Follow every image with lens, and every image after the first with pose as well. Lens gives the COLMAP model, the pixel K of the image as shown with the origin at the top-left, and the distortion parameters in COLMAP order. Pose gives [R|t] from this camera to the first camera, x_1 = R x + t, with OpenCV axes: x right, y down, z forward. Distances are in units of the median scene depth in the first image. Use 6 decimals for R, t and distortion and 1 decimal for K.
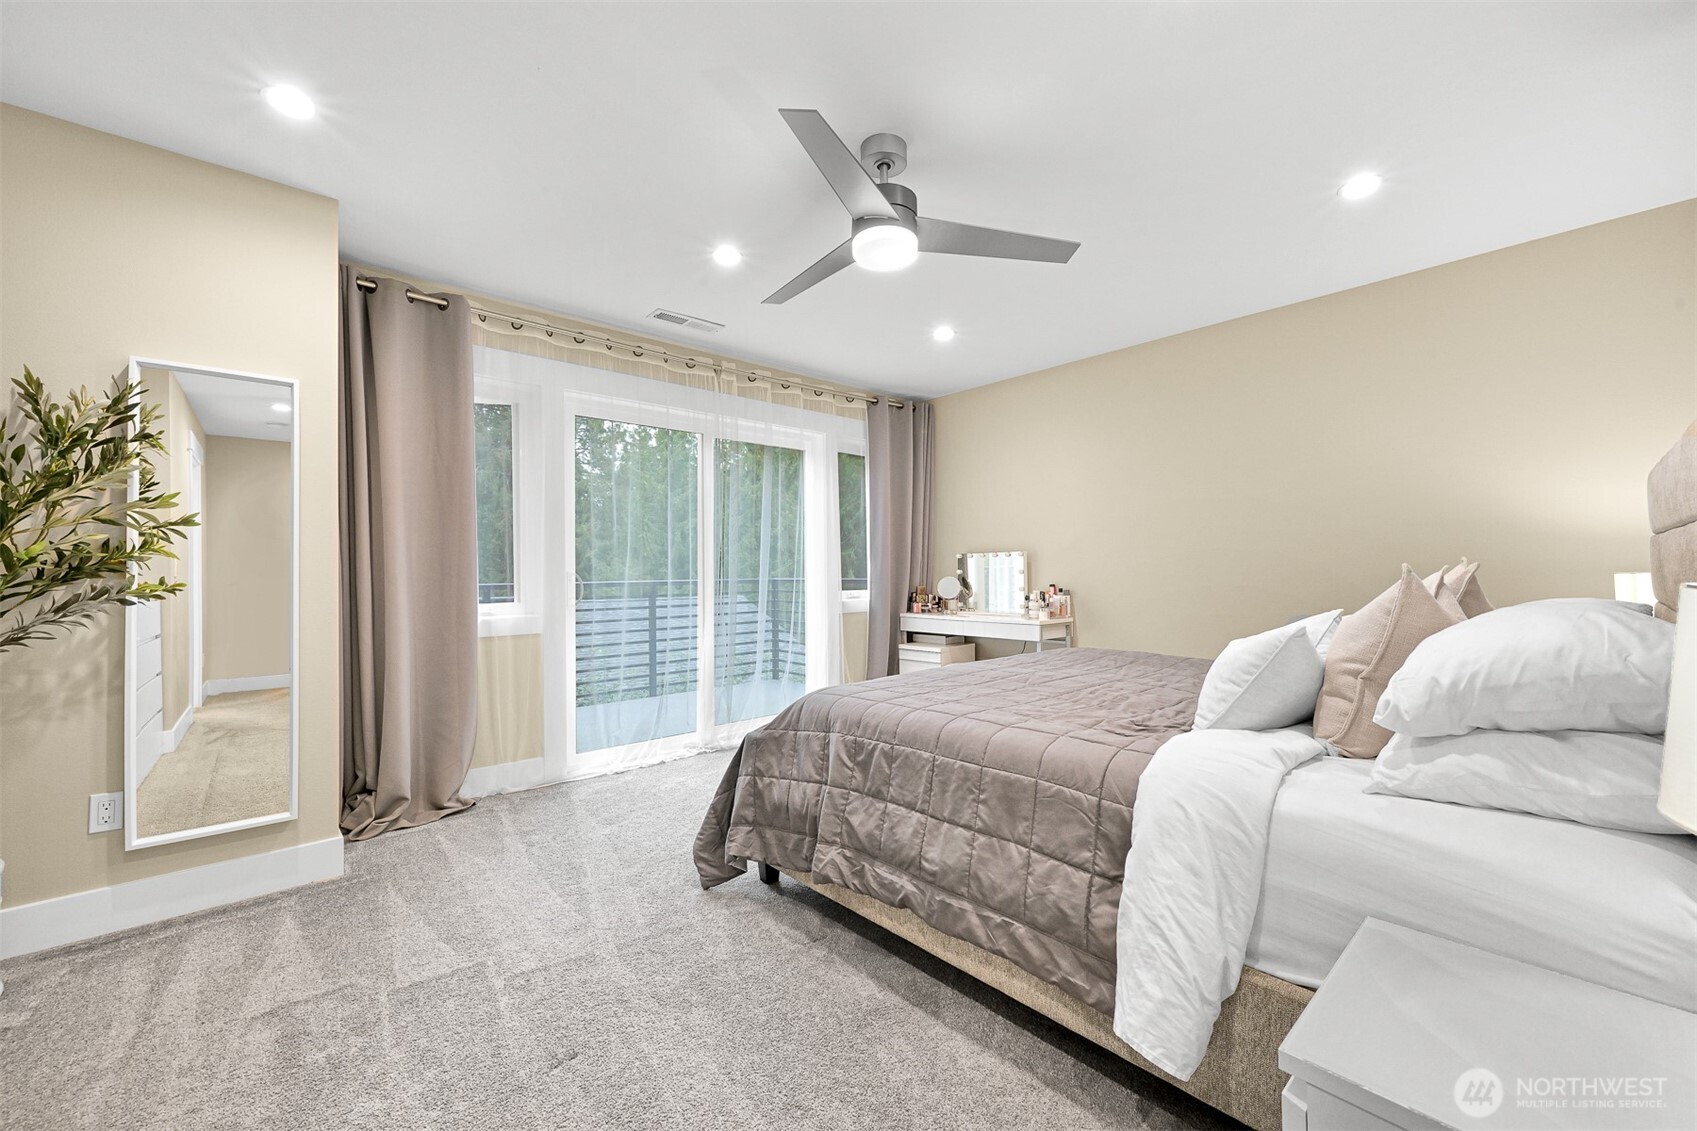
lens RADIAL K [[669.5, 0, 848.5], [0, 669.5, 565.5], [0, 0, 1]] dist [-0.000255, -0.000020]
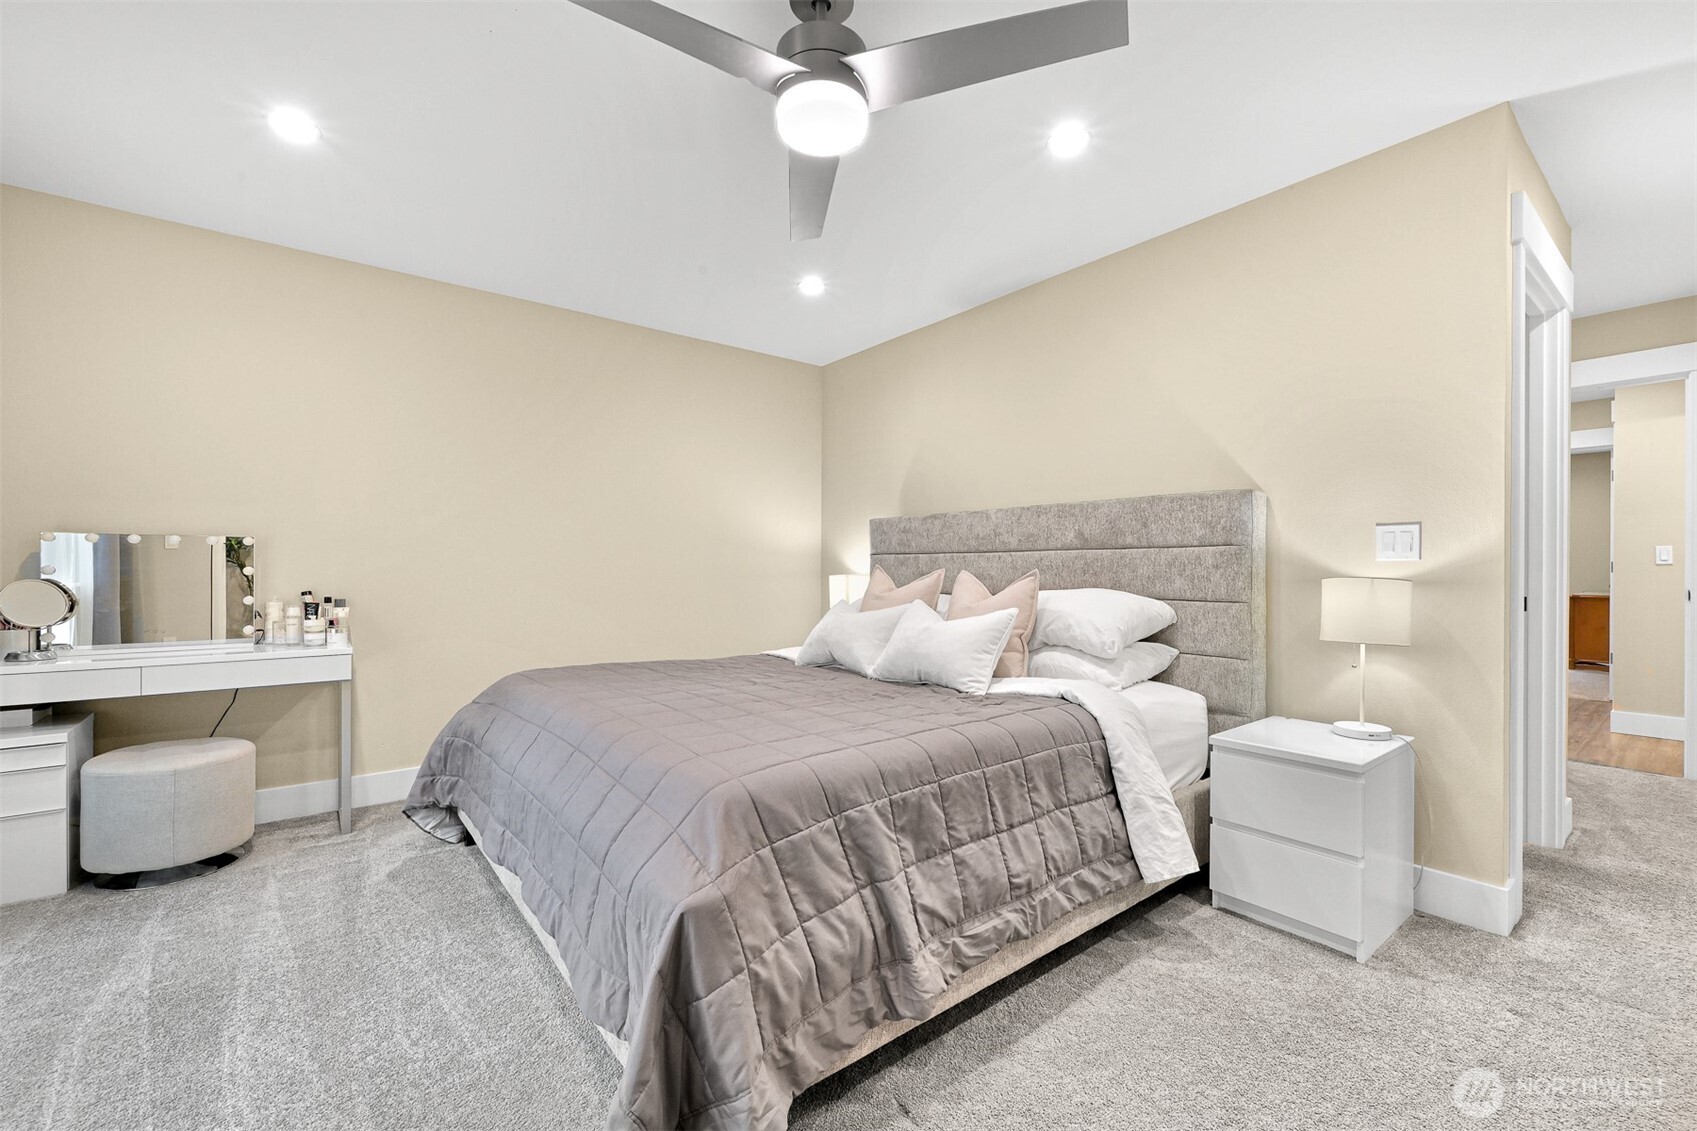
lens RADIAL K [[699.2, 0, 848.5], [0, 699.2, 565.5], [0, 0, 1]] dist [-0.000602, -0.000060]
pose [[0.058613, 0.017013, 0.998136, -0.853377], [-0.012736, 0.999786, -0.016293, 0.018669], [-0.998200, -0.011757, 0.058818, 1.131288]]
